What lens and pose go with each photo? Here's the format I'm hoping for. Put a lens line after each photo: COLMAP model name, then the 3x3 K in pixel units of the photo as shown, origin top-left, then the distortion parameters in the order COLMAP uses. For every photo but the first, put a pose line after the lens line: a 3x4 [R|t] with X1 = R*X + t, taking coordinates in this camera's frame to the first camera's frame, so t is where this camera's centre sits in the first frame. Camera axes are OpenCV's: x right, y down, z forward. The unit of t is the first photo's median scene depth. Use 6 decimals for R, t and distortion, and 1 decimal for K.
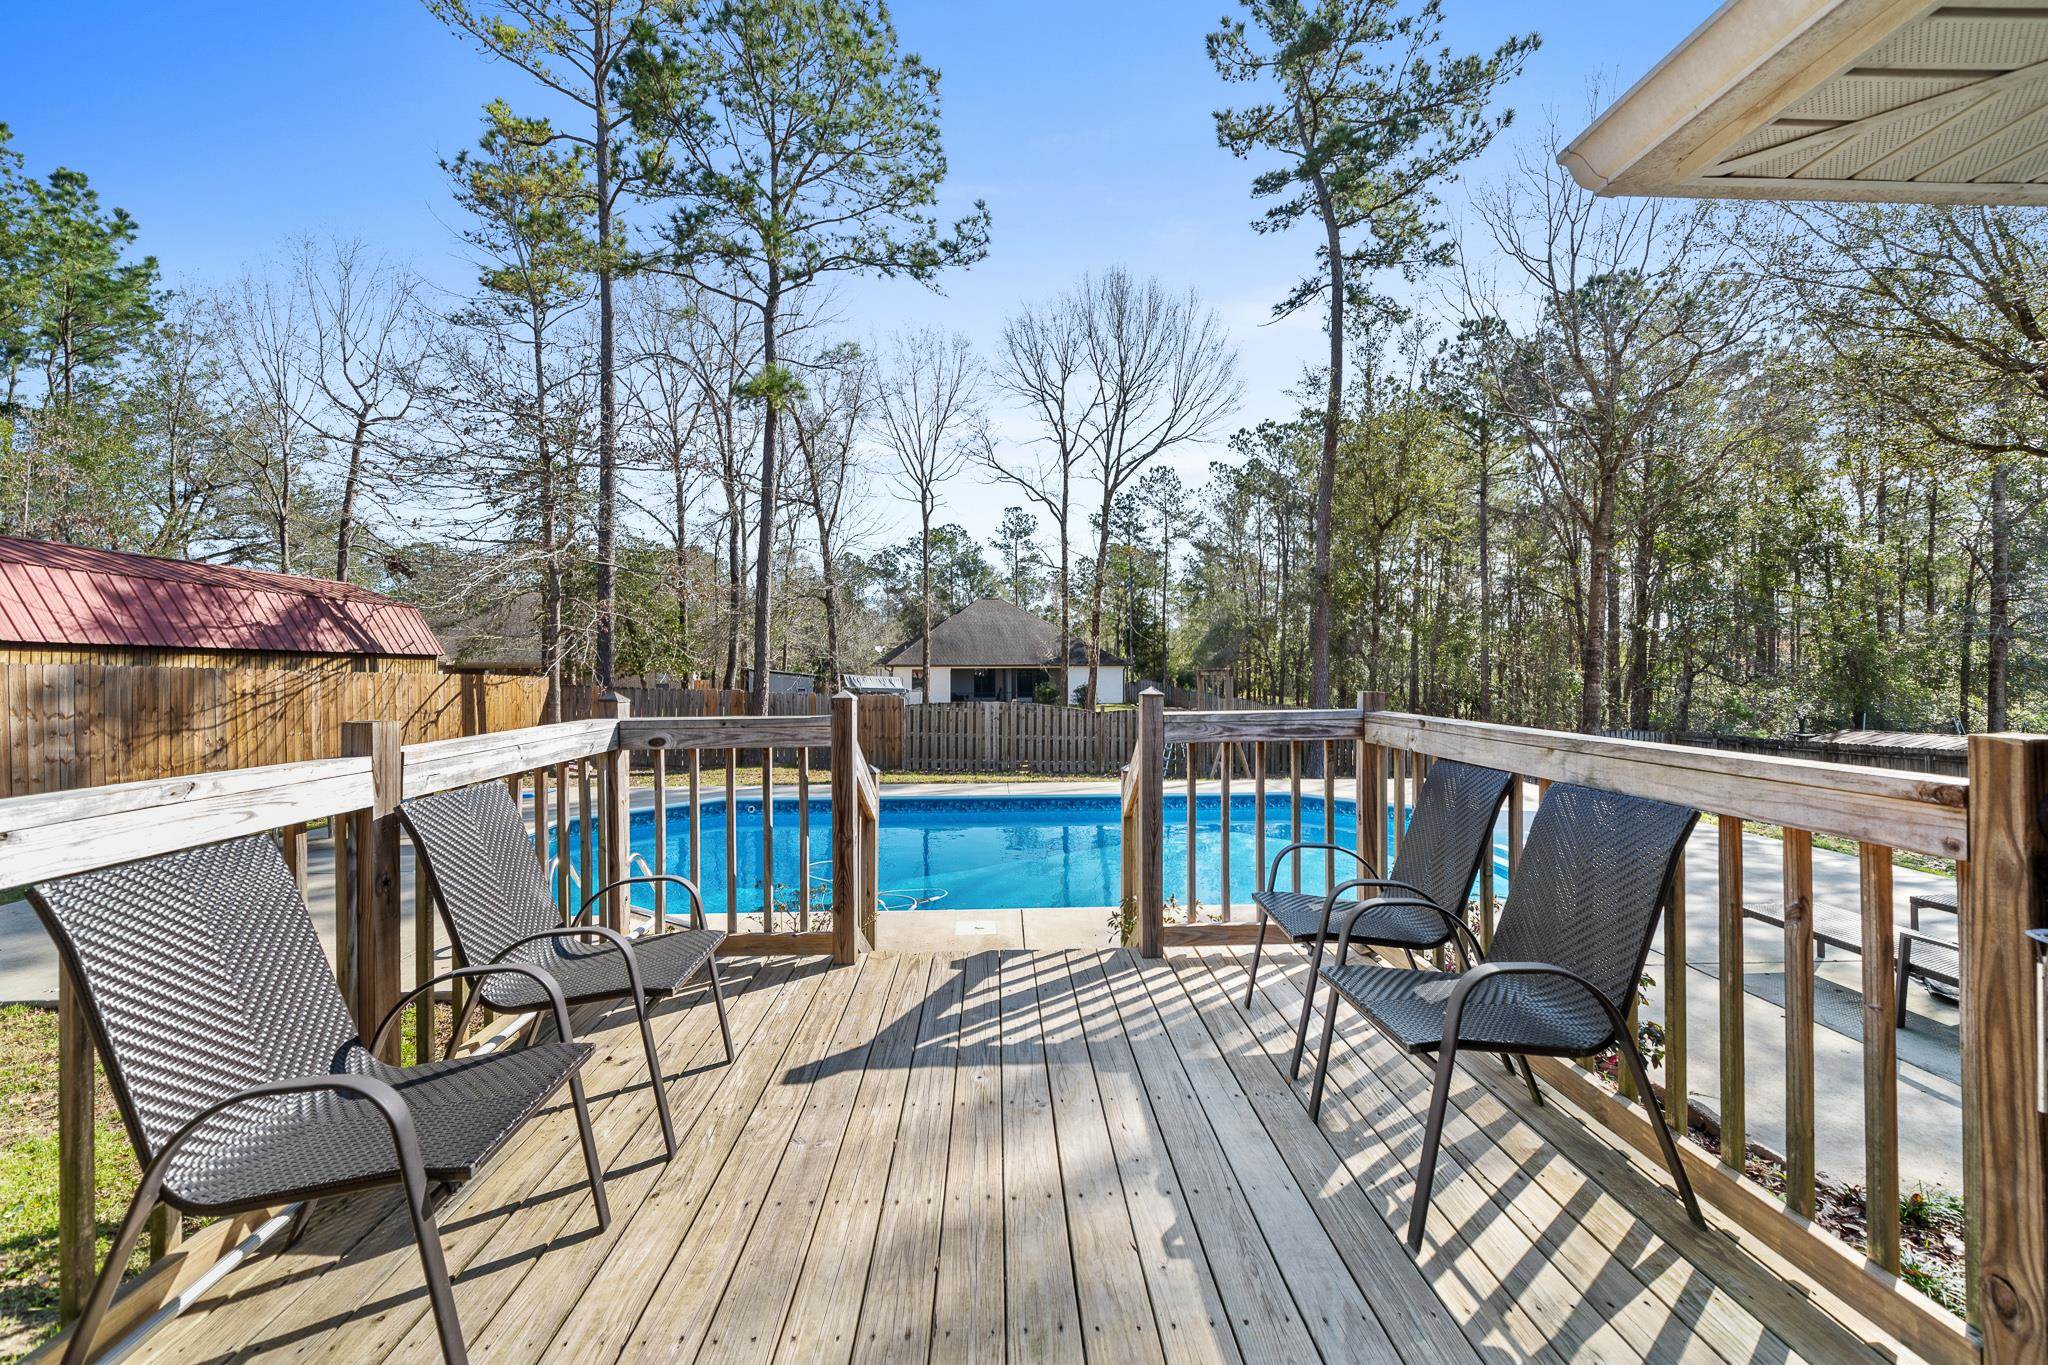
lens RADIAL K [[807.6, 0, 1033.7], [0, 807.6, 668.7], [0, 0, 1]] dist [-0.002617, -0.000117]
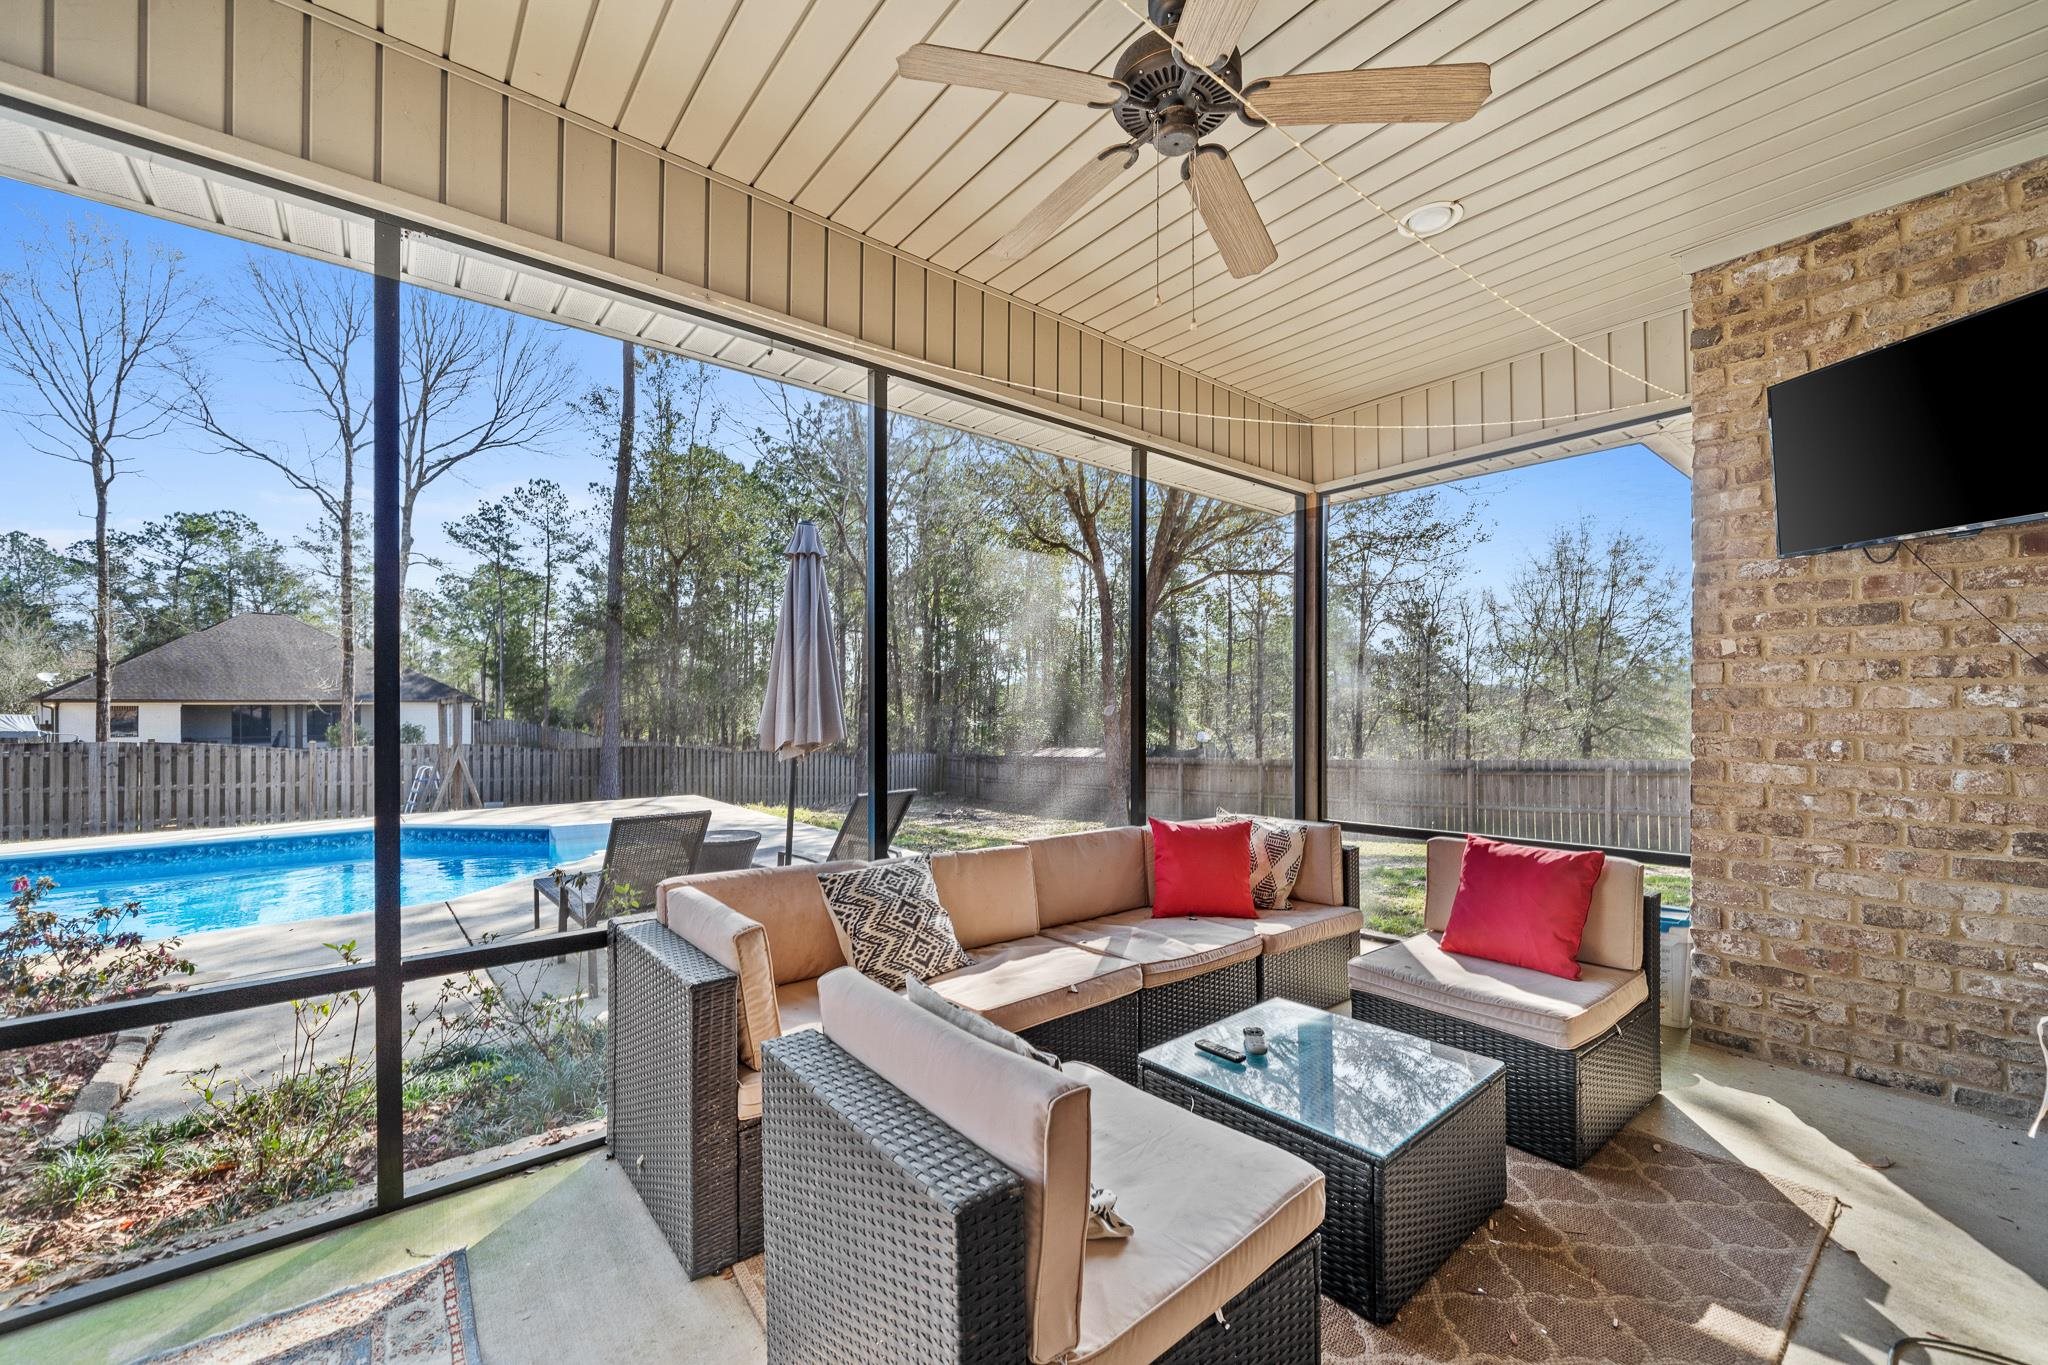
lens RADIAL K [[807.6, 0, 1004.7], [0, 807.6, 700.1], [0, 0, 1]] dist [-0.002617, -0.000117]
pose [[0.798775, 0.005497, 0.601605, 0.163498], [0.001461, 0.999938, -0.011077, 0.013115], [-0.601629, 0.009727, 0.798717, -0.061032]]
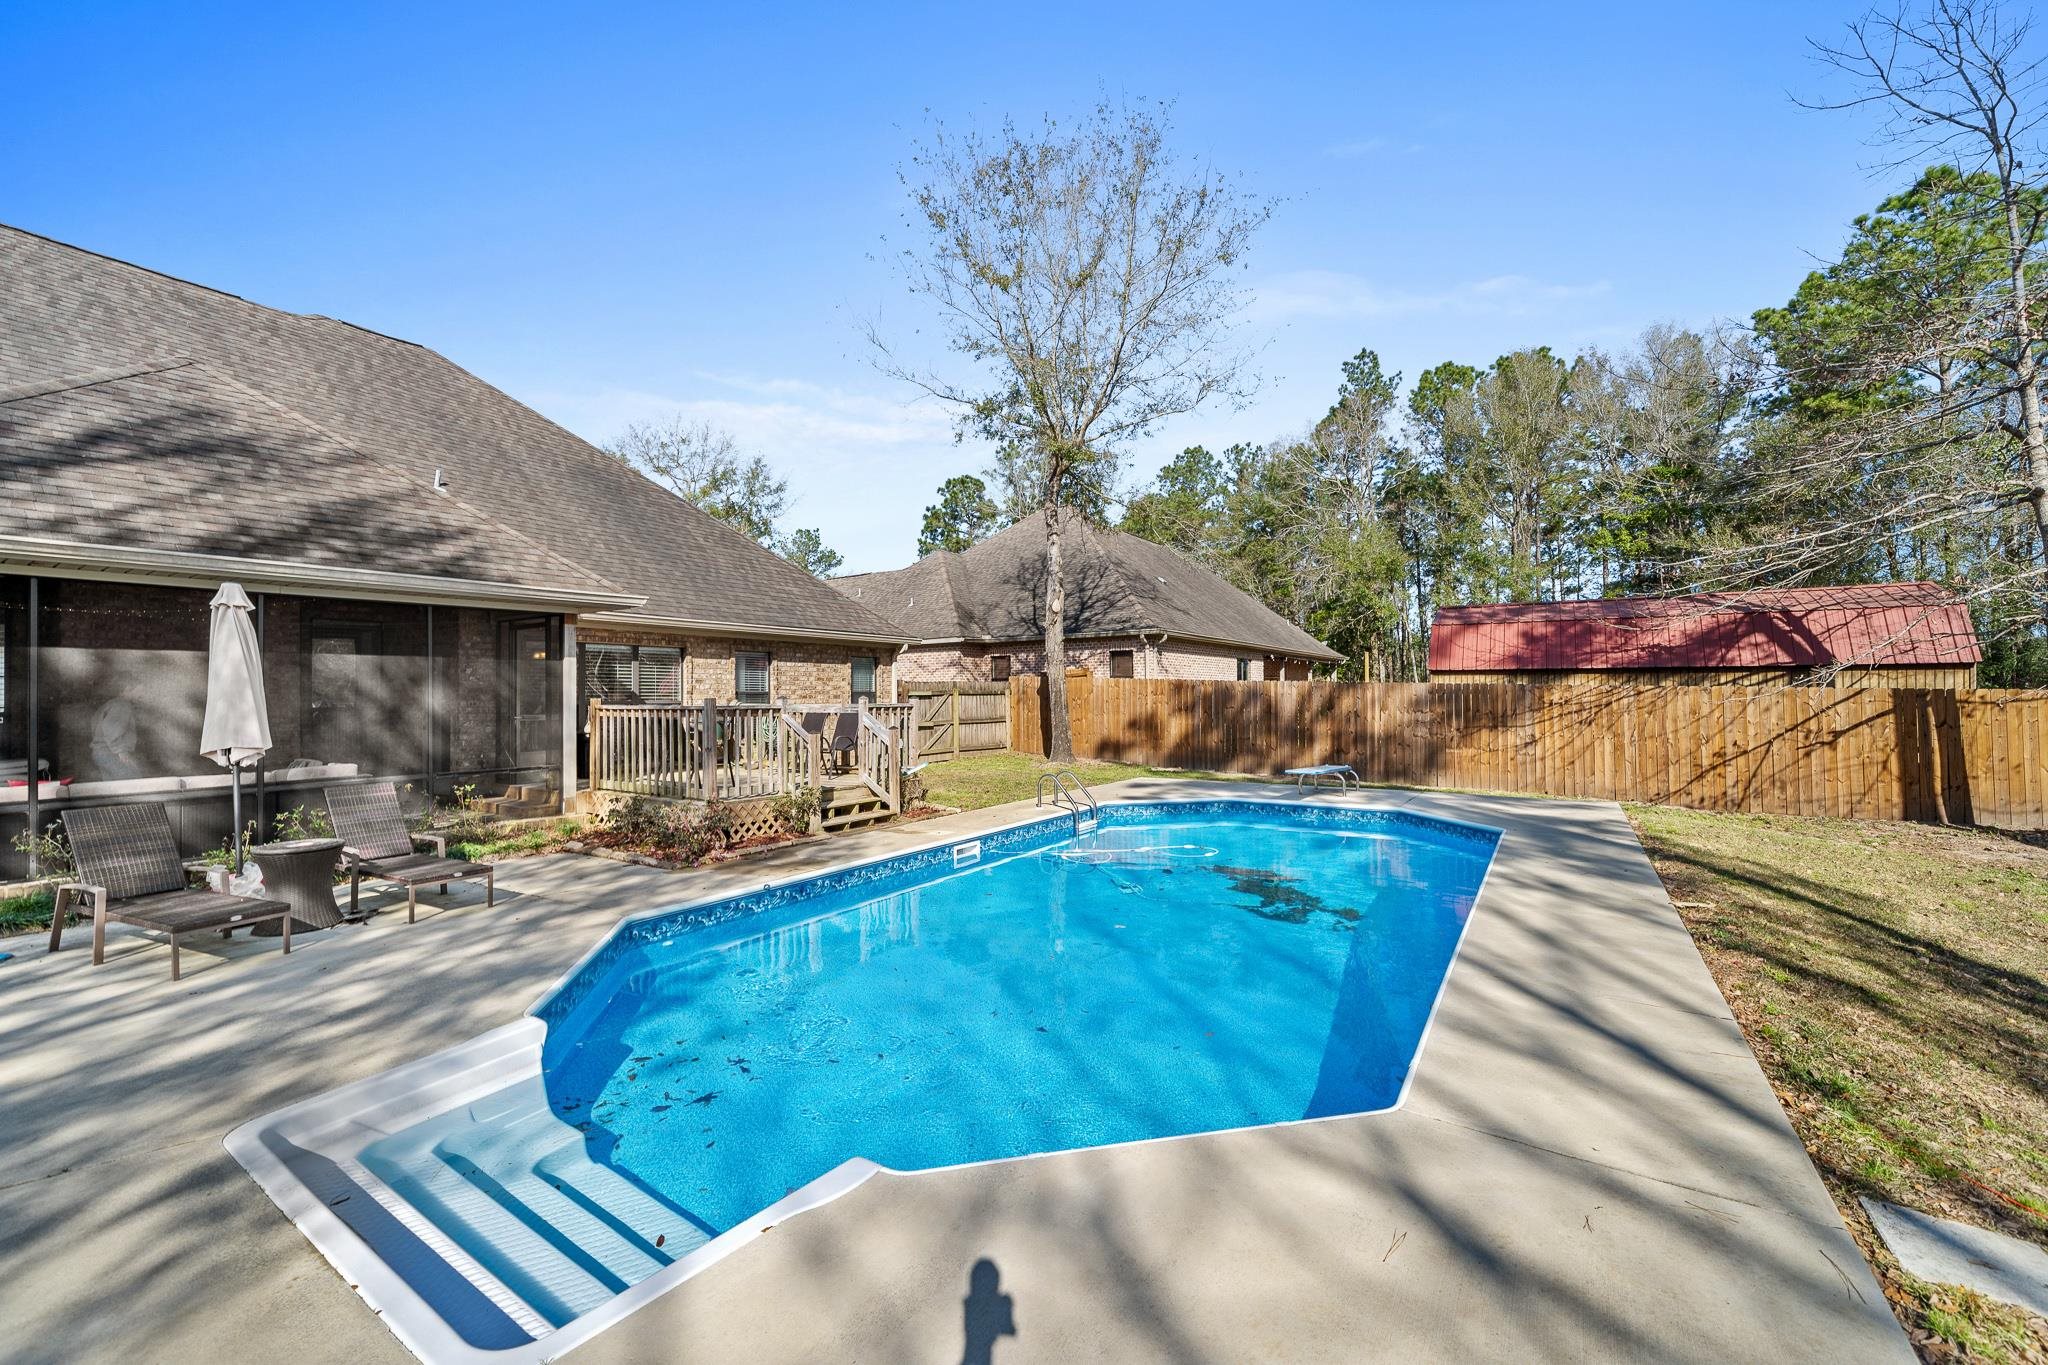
lens RADIAL K [[807.6, 0, 1026.5], [0, 807.6, 700.6], [0, 0, 1]] dist [-0.002617, -0.000117]
pose [[-0.576417, 0.015272, -0.817013, 0.330875], [0.009067, 0.999883, 0.012293, 0.000751], [0.817106, -0.000323, -0.576488, 0.559360]]
